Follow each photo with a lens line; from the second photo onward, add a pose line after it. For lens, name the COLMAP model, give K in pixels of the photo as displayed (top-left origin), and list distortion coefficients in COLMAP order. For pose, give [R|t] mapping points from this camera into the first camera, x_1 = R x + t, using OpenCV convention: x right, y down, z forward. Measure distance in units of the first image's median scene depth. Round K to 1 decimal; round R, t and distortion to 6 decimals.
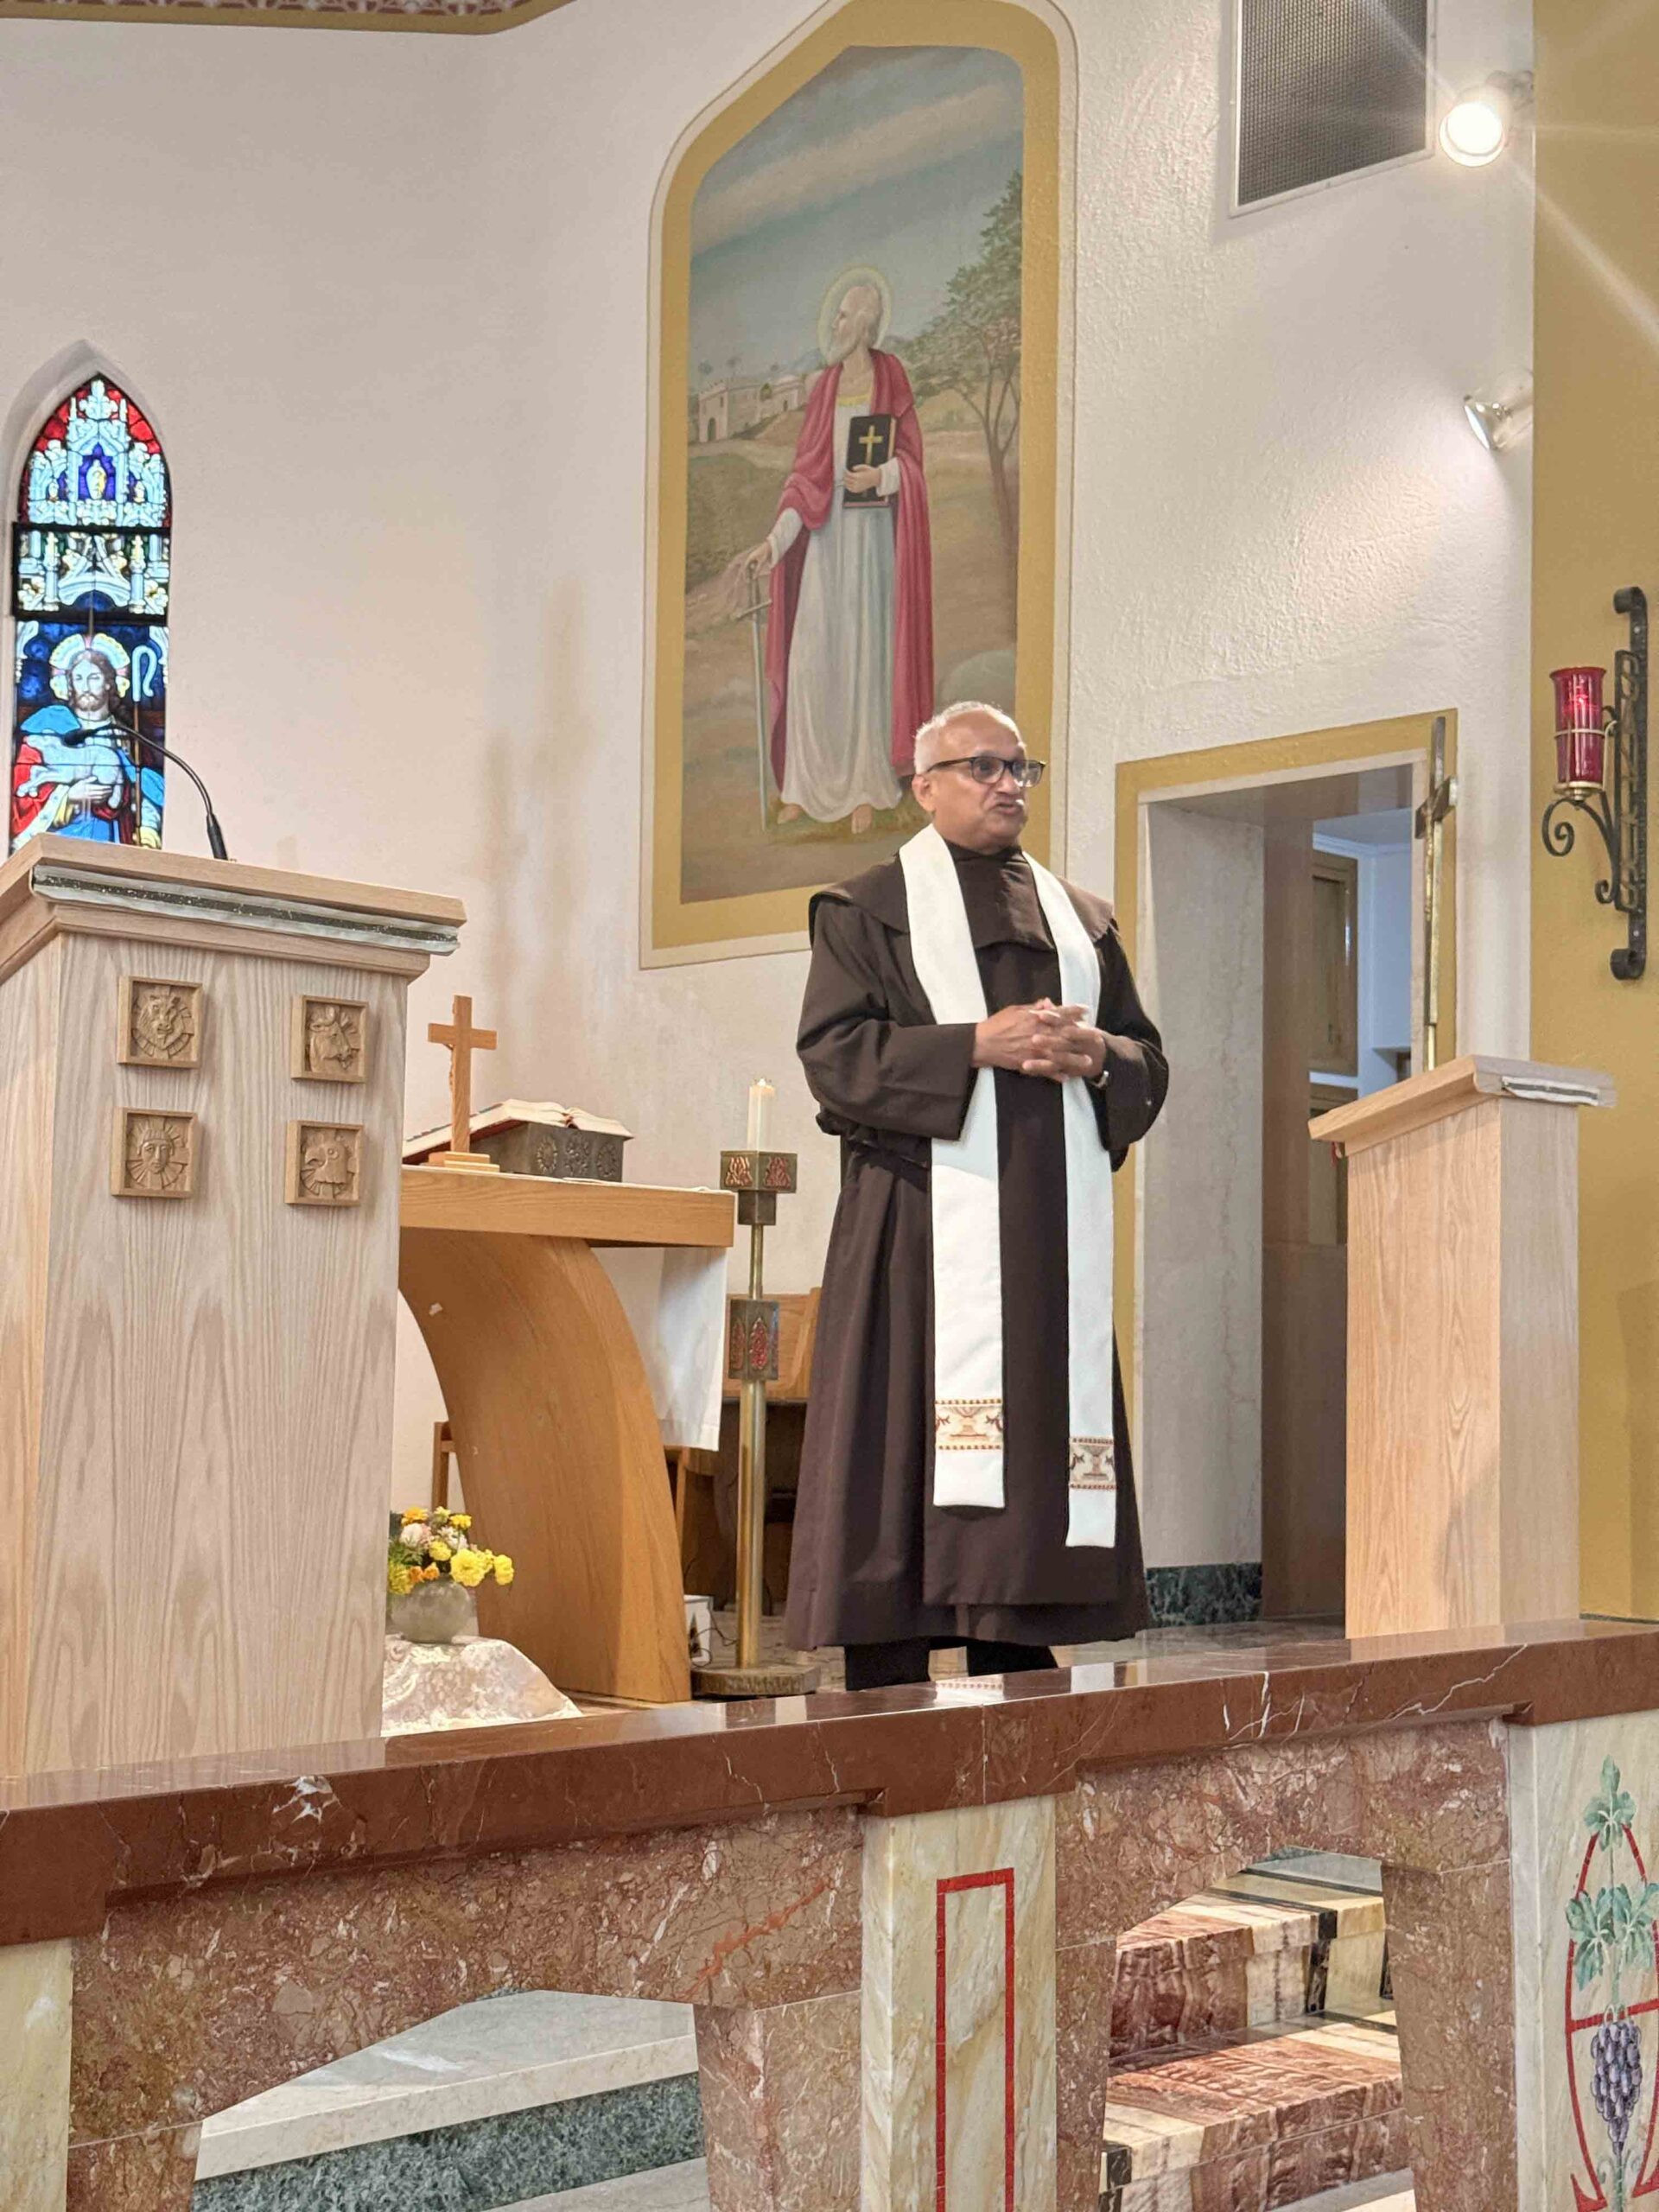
lens RADIAL K [[3049.2, 0, 833.0], [0, 3049.2, 1113.3], [0, 0, 1]] dist [0.123879, 0.000000]
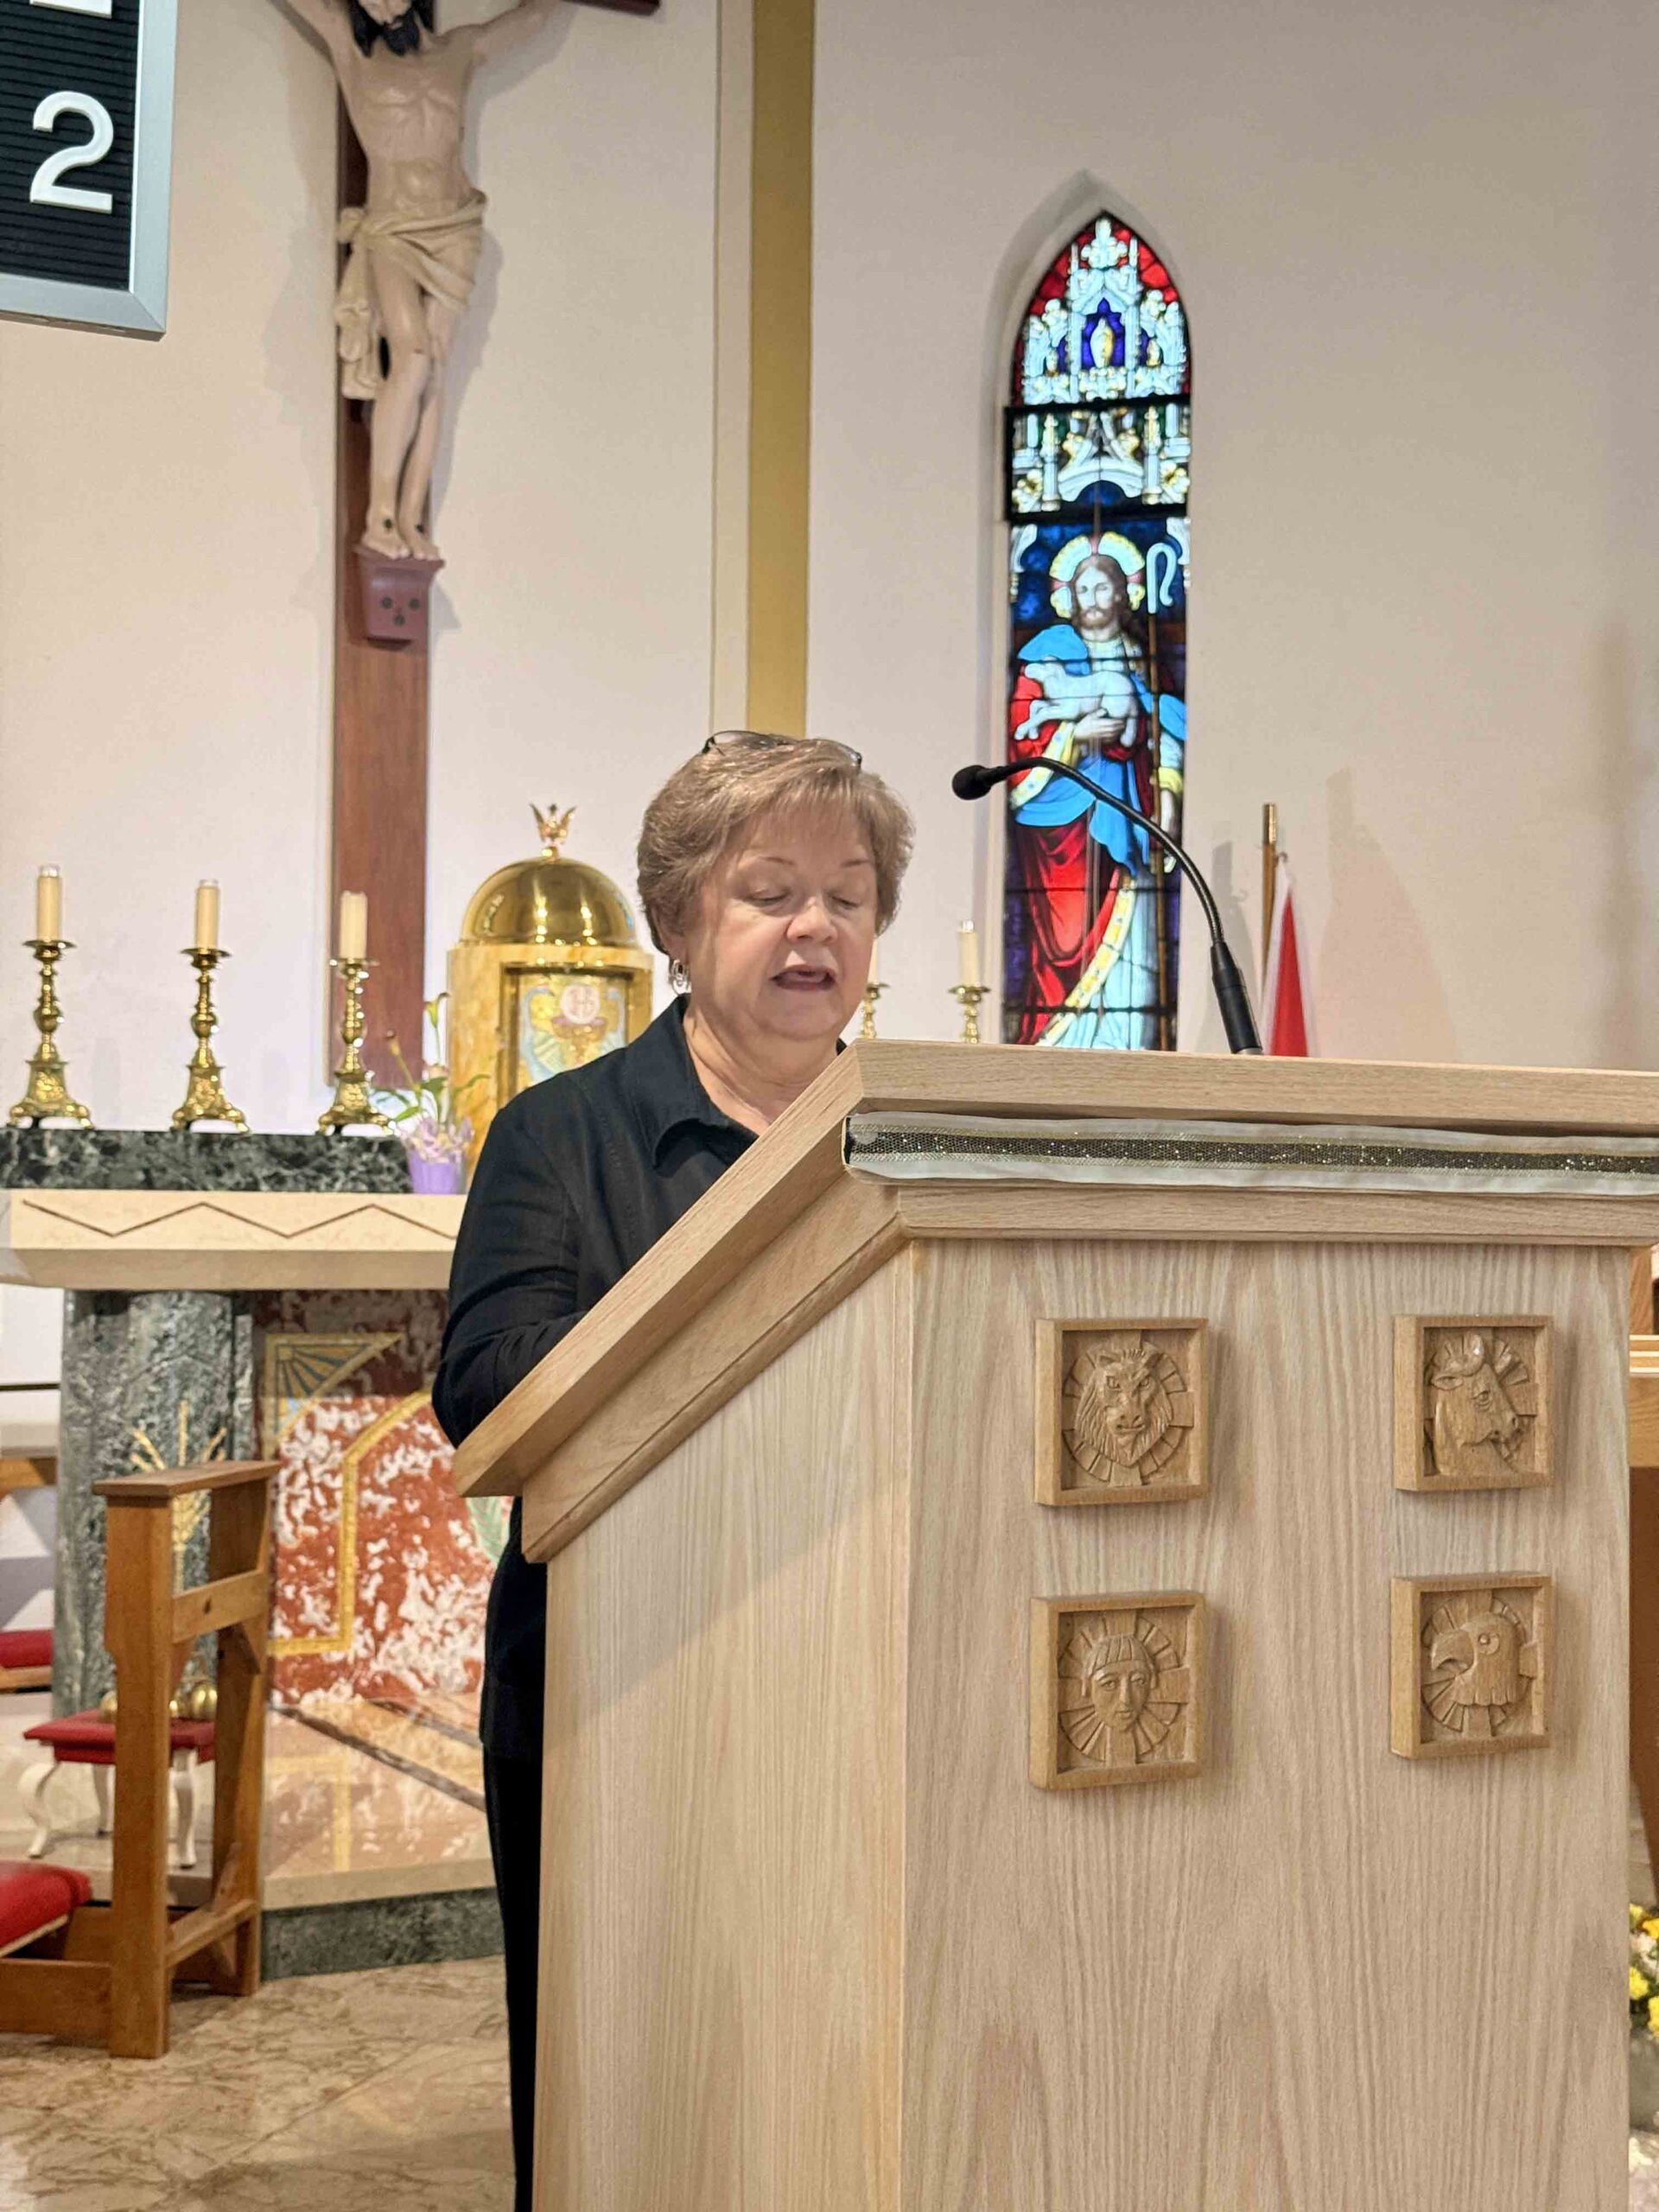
lens RADIAL K [[3049.2, 0, 823.5], [0, 3049.2, 1105.3], [0, 0, 1]] dist [0.123879, 0.000000]
pose [[0.942060, -0.015195, -0.335099, -0.098393], [0.028953, 0.998929, 0.036099, -0.090586], [0.334191, -0.043710, 0.941491, 0.513709]]
